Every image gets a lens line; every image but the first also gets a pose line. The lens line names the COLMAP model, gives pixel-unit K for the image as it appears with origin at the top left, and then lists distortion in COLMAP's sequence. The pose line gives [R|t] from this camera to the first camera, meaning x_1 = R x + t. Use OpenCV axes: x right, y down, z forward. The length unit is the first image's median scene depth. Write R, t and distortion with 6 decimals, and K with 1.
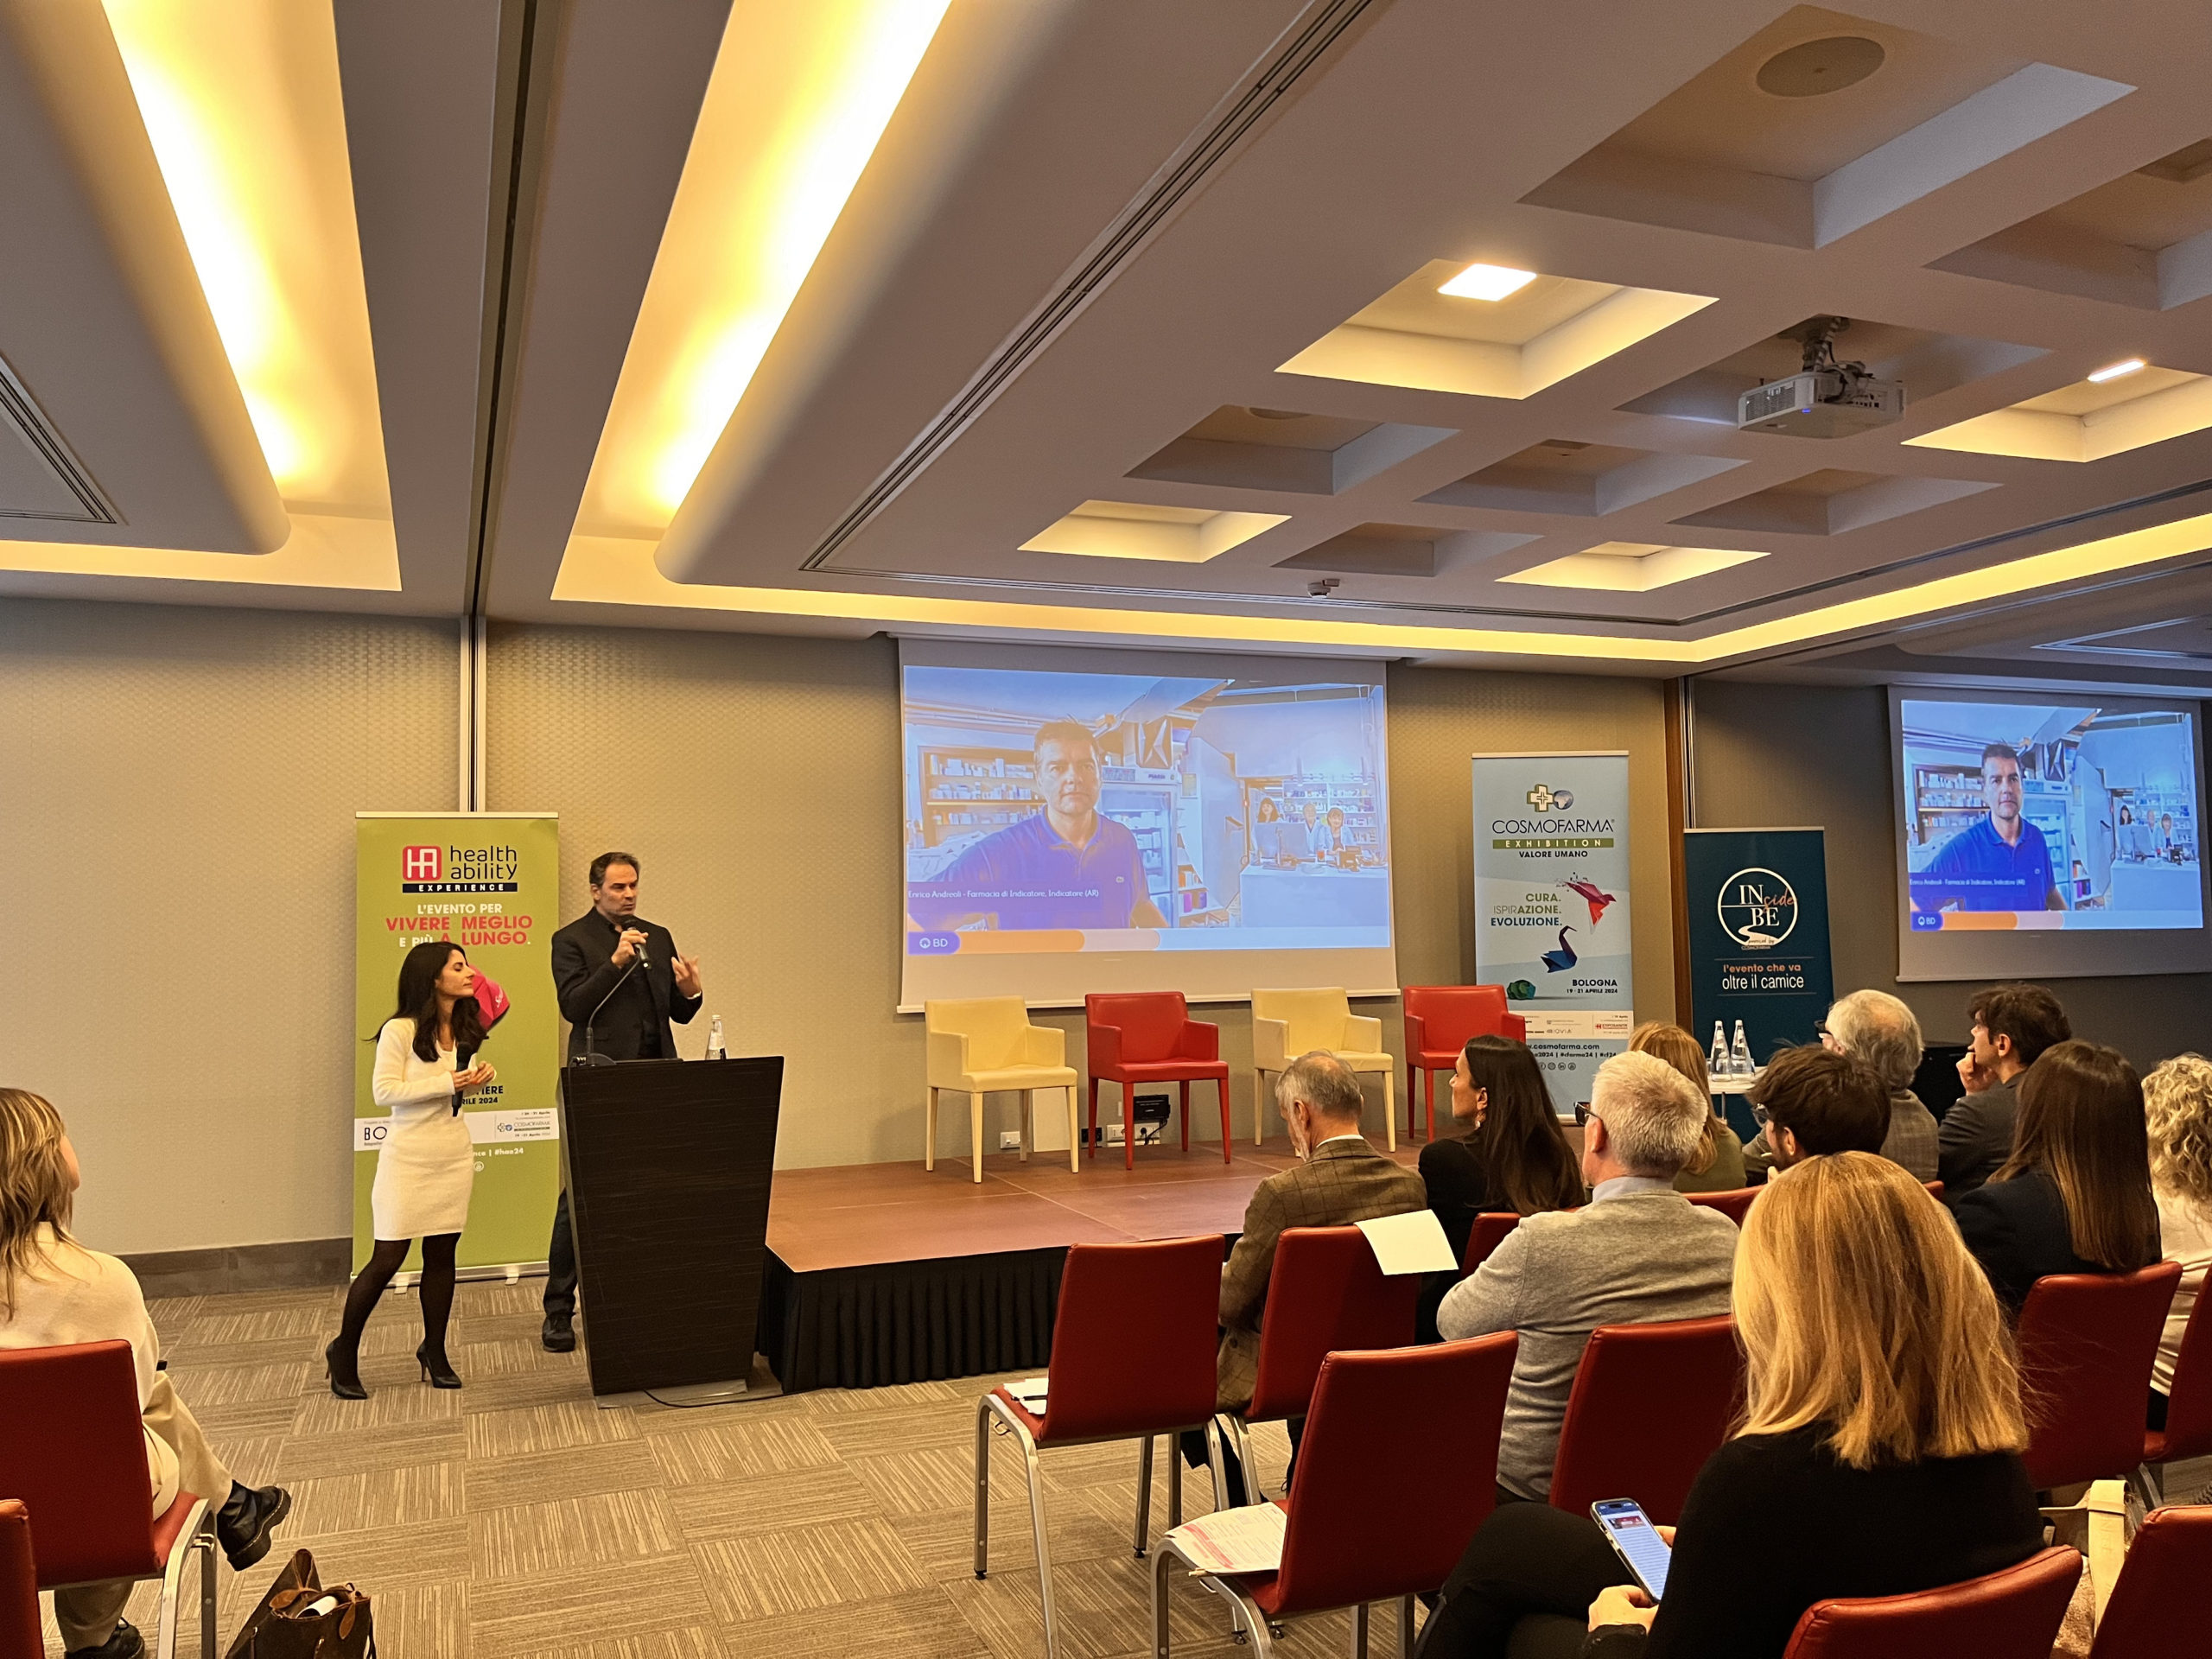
lens RADIAL K [[1707.0, 0, 1091.0], [0, 1707.0, 851.1], [0, 0, 1]] dist [0.056821, -0.060408]
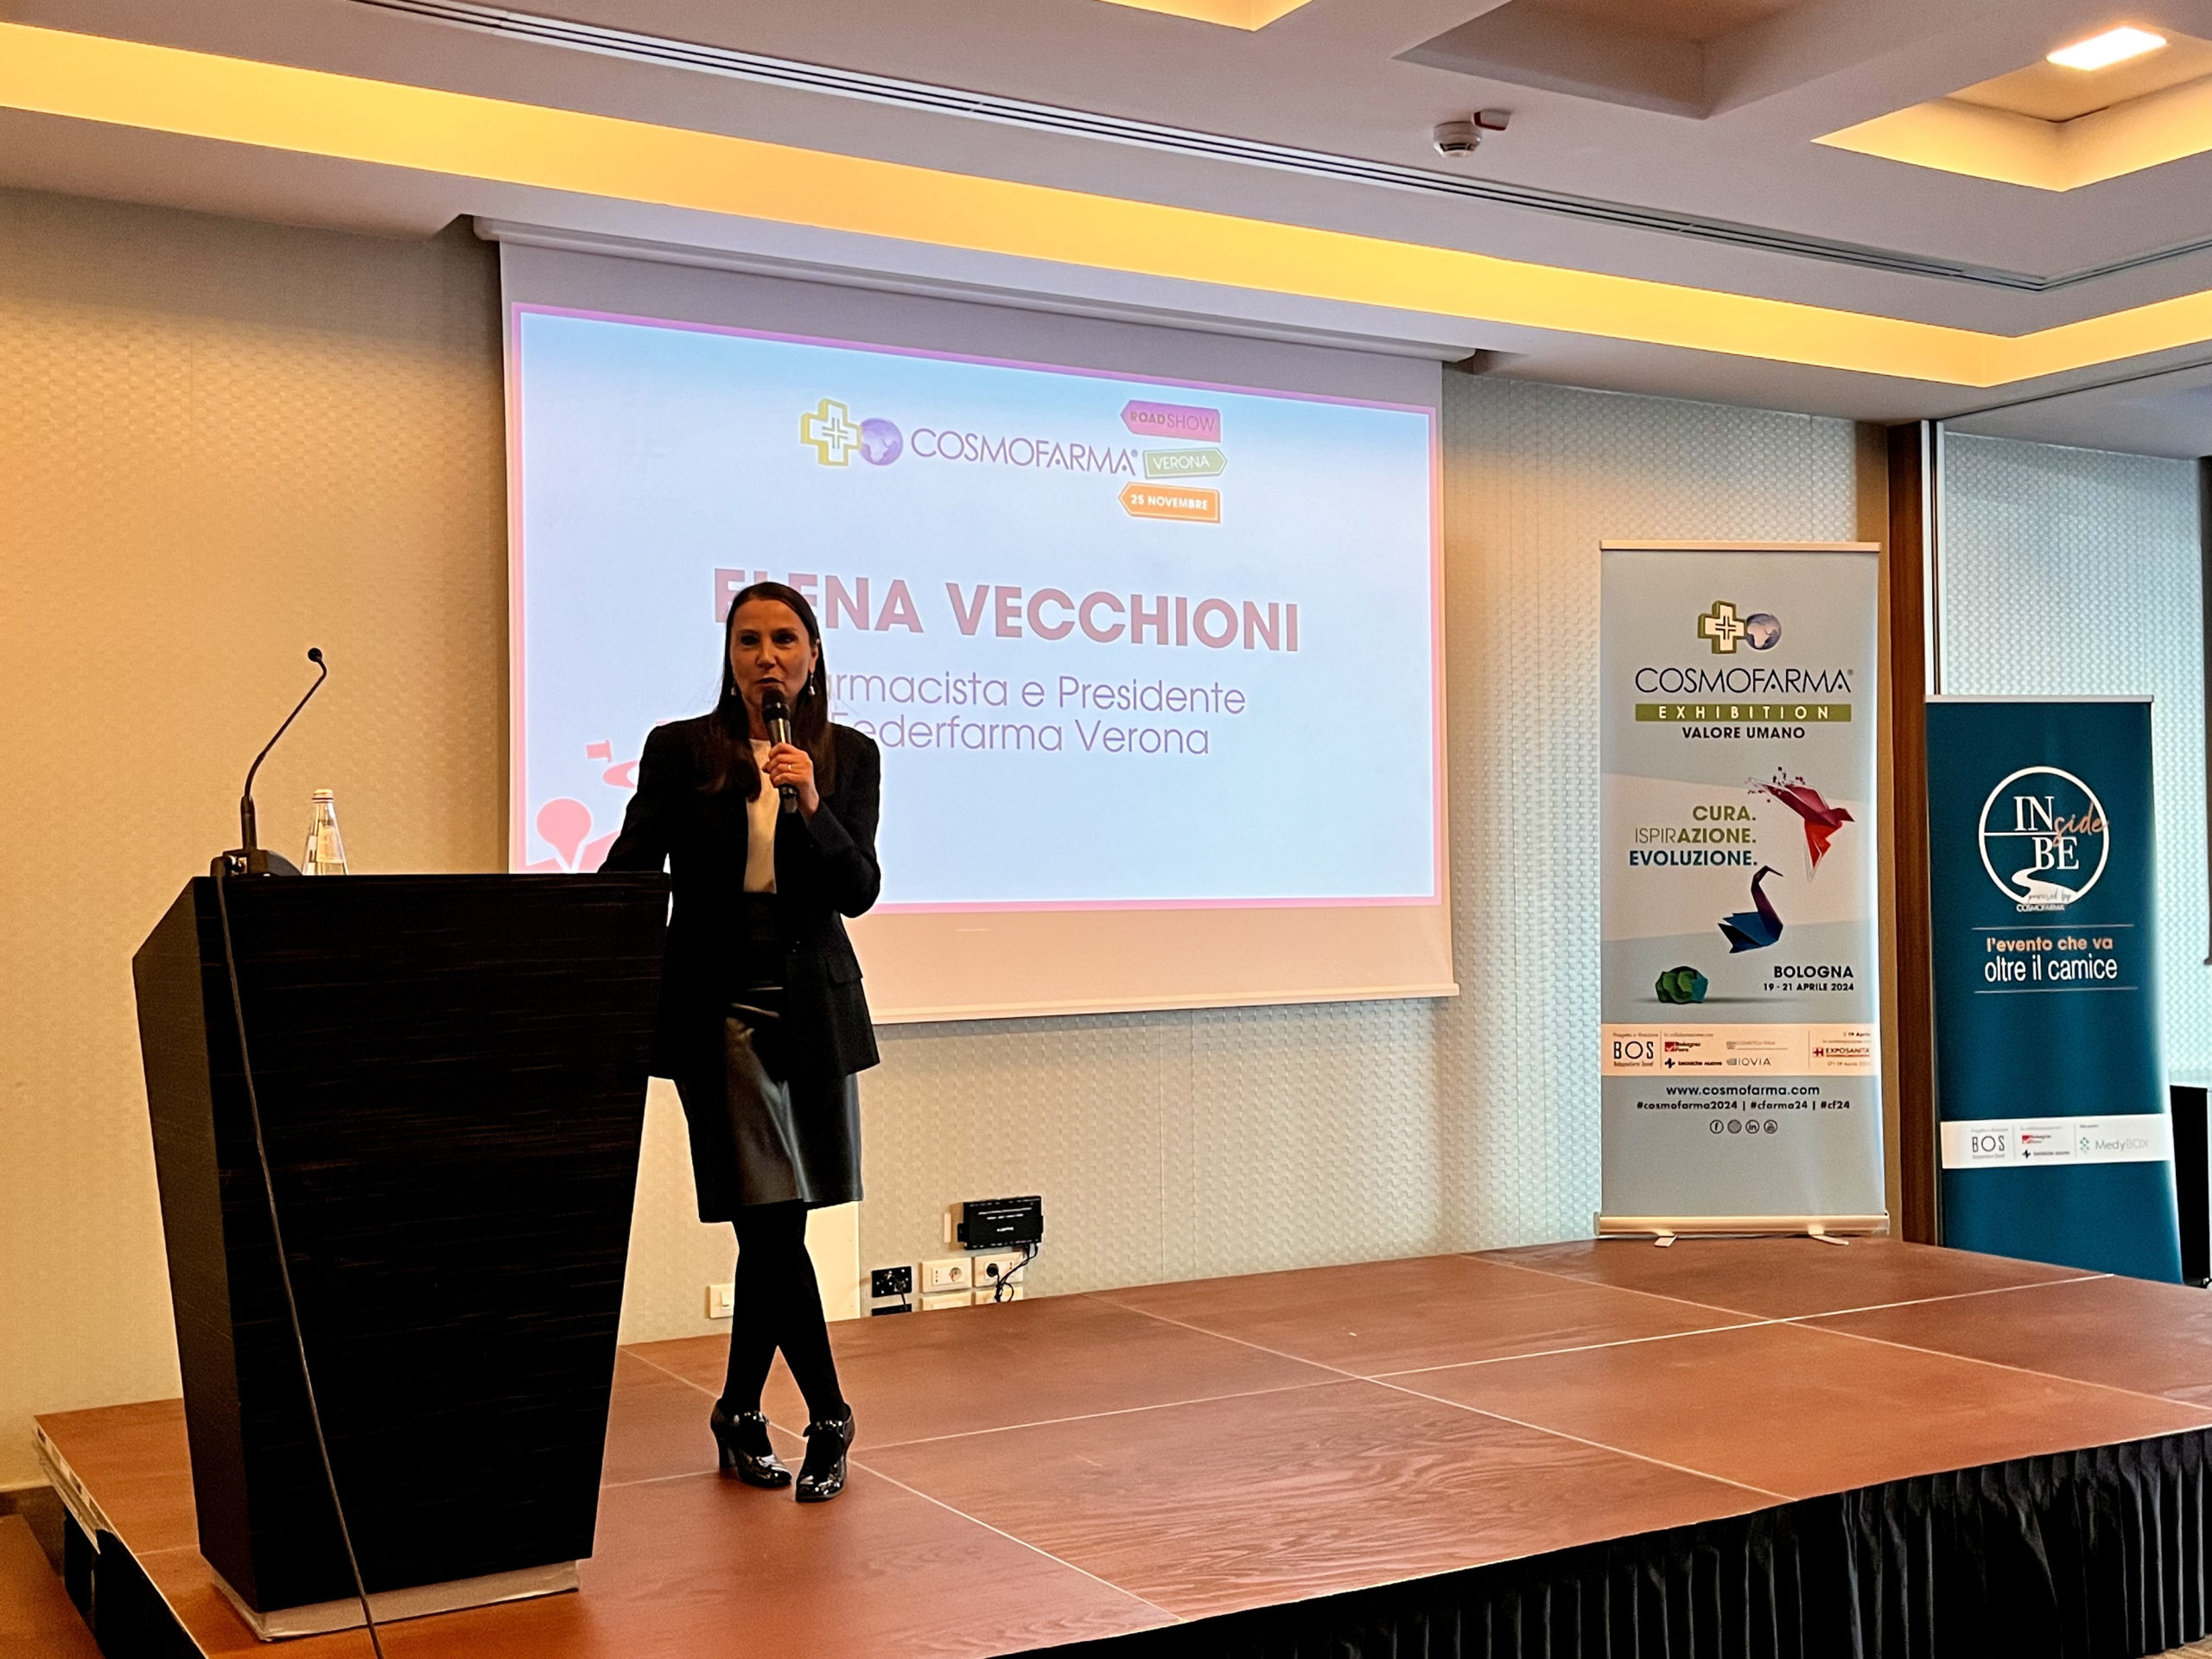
lens RADIAL K [[2426.4, 0, 1093.1], [0, 2426.4, 829.4], [0, 0, 1]] dist [0.039393, 0.000000]
pose [[0.986532, 0.009408, 0.163299, -0.054989], [-0.013705, 0.999588, 0.025206, 0.015699], [-0.162995, -0.027104, 0.986255, 0.282933]]
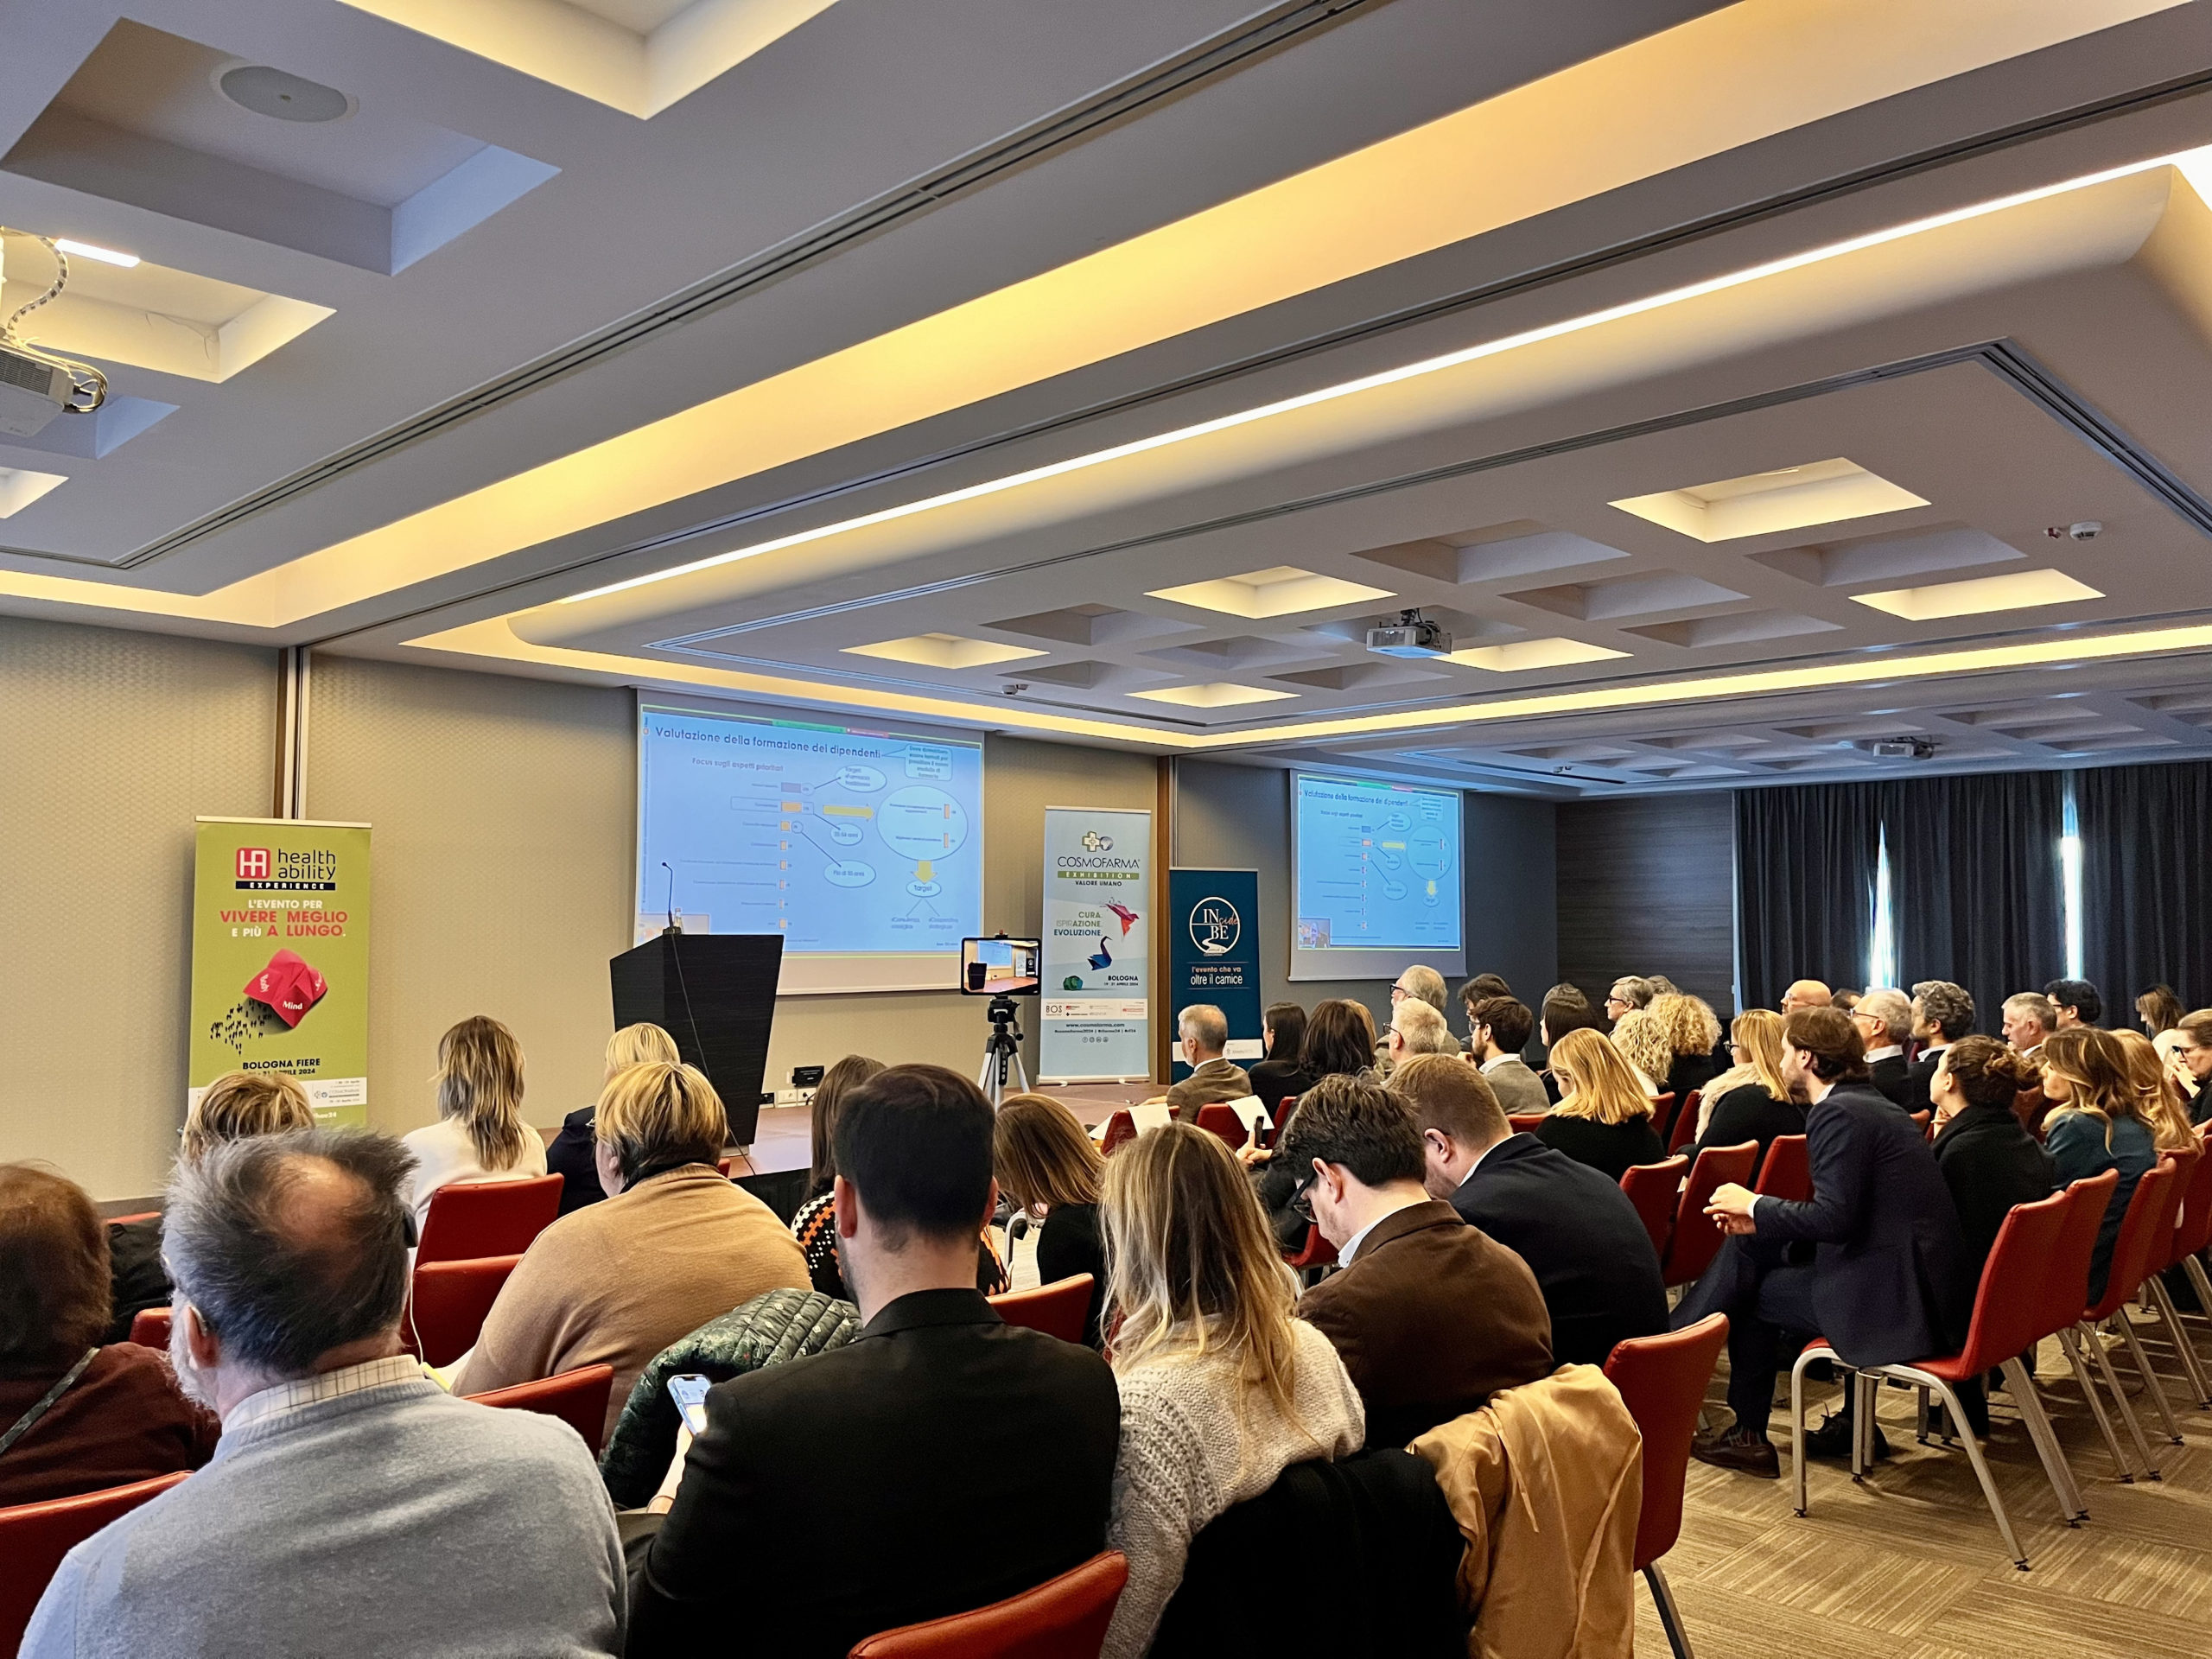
lens RADIAL K [[1707.0, 0, 1114.7], [0, 1707.0, 831.6], [0, 0, 1]] dist [0.056821, -0.060408]
pose [[0.905341, 0.044634, 0.422333, -0.290123], [-0.037440, 0.998978, -0.025317, -0.005228], [-0.423032, 0.007108, 0.906087, -0.226817]]
